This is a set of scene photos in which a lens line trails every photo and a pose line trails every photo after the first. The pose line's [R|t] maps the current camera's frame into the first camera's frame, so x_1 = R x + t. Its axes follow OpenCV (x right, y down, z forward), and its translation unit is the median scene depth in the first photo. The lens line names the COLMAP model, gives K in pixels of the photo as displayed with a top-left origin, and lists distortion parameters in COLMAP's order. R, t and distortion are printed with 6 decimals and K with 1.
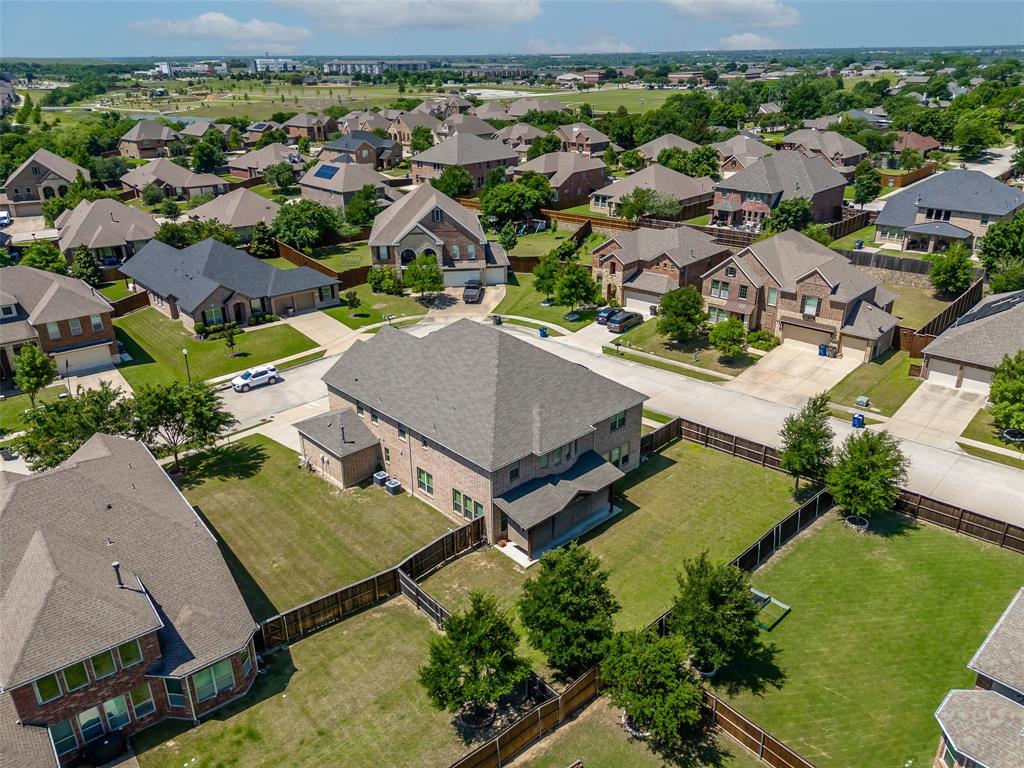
lens RADIAL K [[752.1, 0, 512.0], [0, 752.1, 384.0], [0, 0, 1]] dist [0.068031, -0.064246]
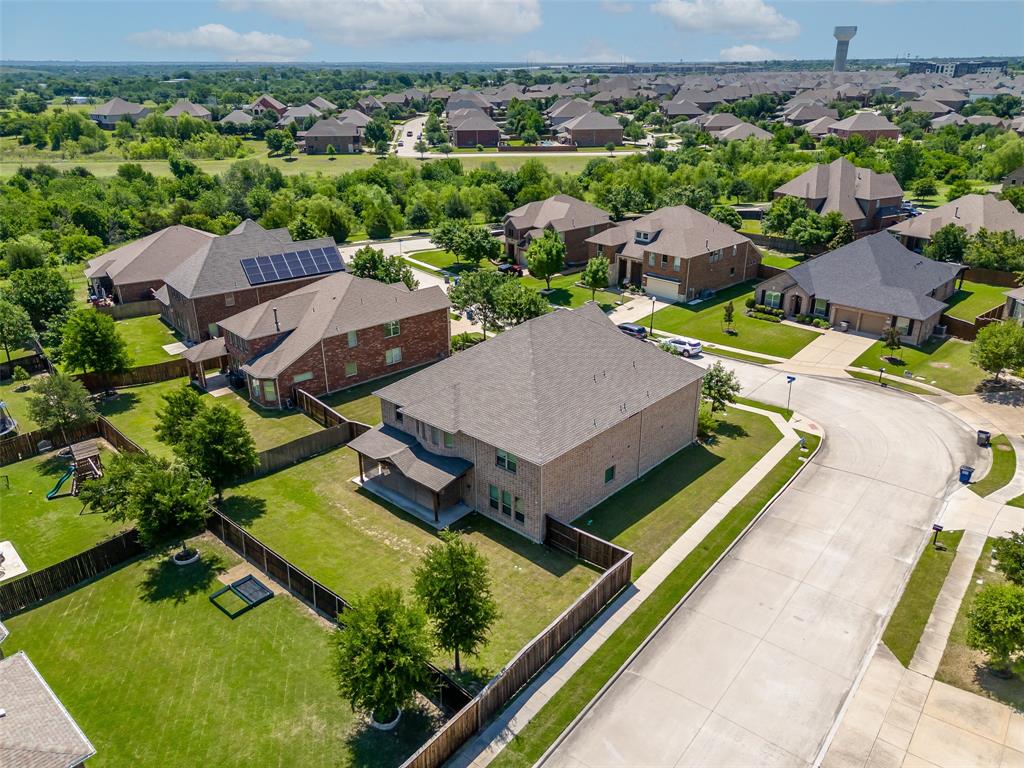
lens RADIAL K [[752.1, 0, 512.0], [0, 752.1, 384.0], [0, 0, 1]] dist [0.068031, -0.064246]
pose [[0.065231, 0.391946, -0.917673, 0.586932], [-0.387036, 0.857578, 0.338768, -0.209544], [0.919754, 0.333074, 0.207638, 0.529162]]
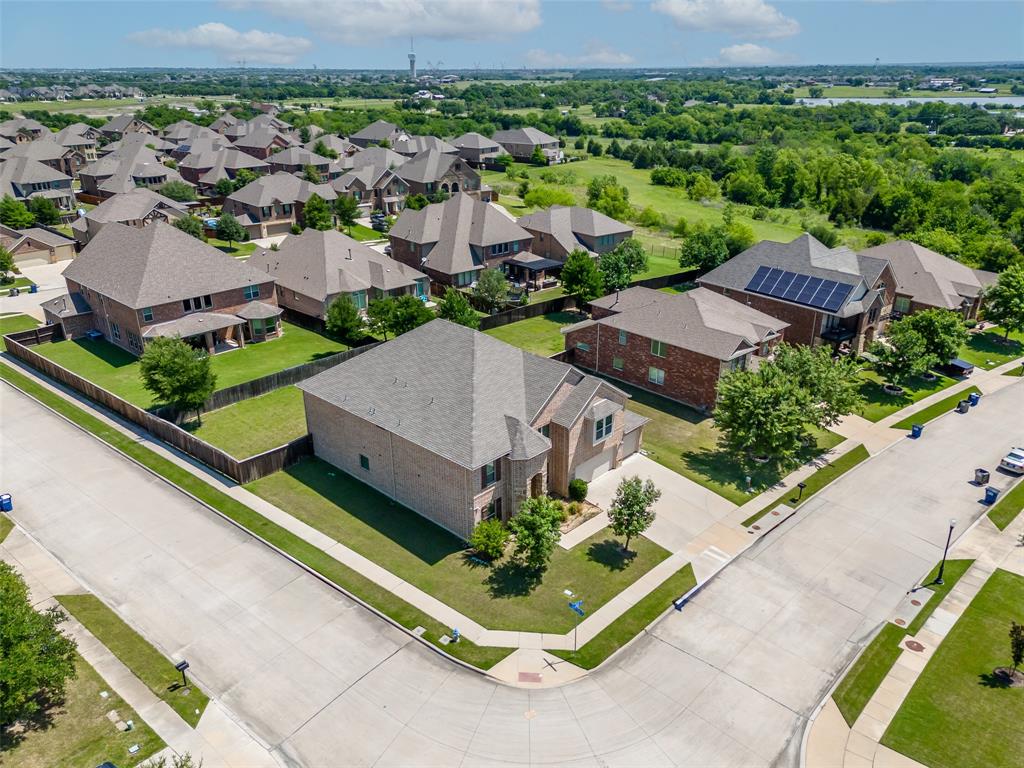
lens RADIAL K [[752.1, 0, 512.0], [0, 752.1, 384.0], [0, 0, 1]] dist [0.068031, -0.064246]
pose [[-0.998799, 0.028235, -0.040035, -0.050105], [-0.009190, 0.694715, 0.719226, -0.495843], [0.048120, 0.718730, -0.693622, 1.173717]]
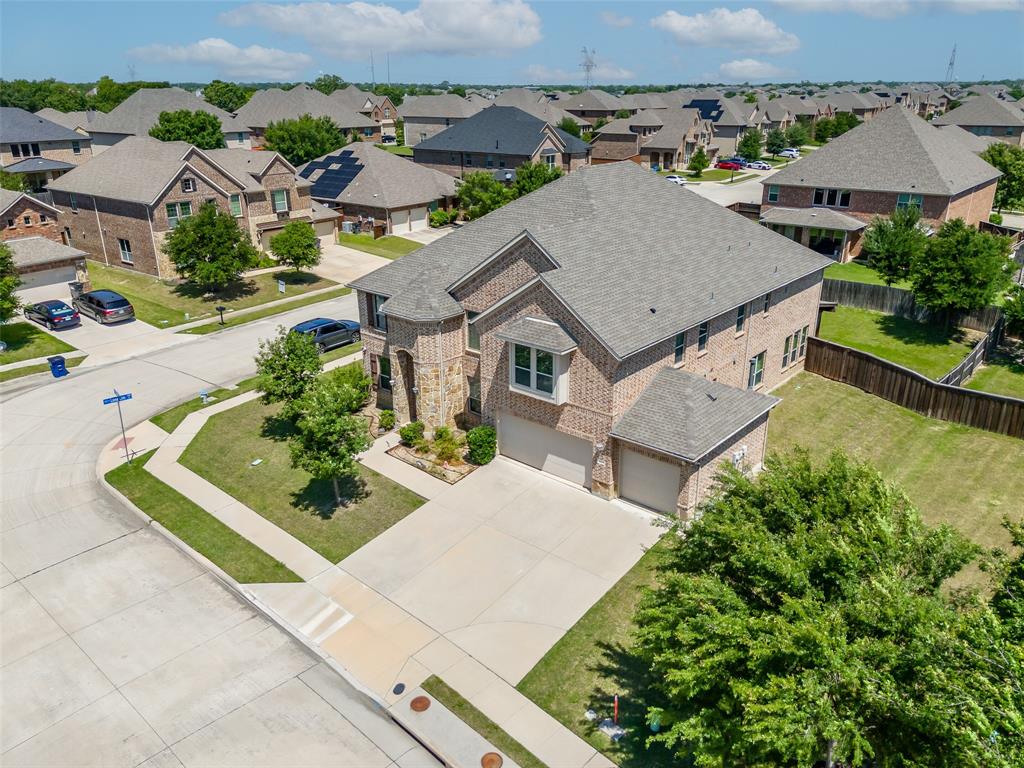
lens RADIAL K [[752.1, 0, 512.0], [0, 752.1, 384.0], [0, 0, 1]] dist [0.068031, -0.064246]
pose [[-0.094653, -0.355166, 0.929999, -0.475602], [0.401413, 0.841265, 0.362134, -0.126391], [-0.910993, 0.407591, 0.062940, 0.743178]]
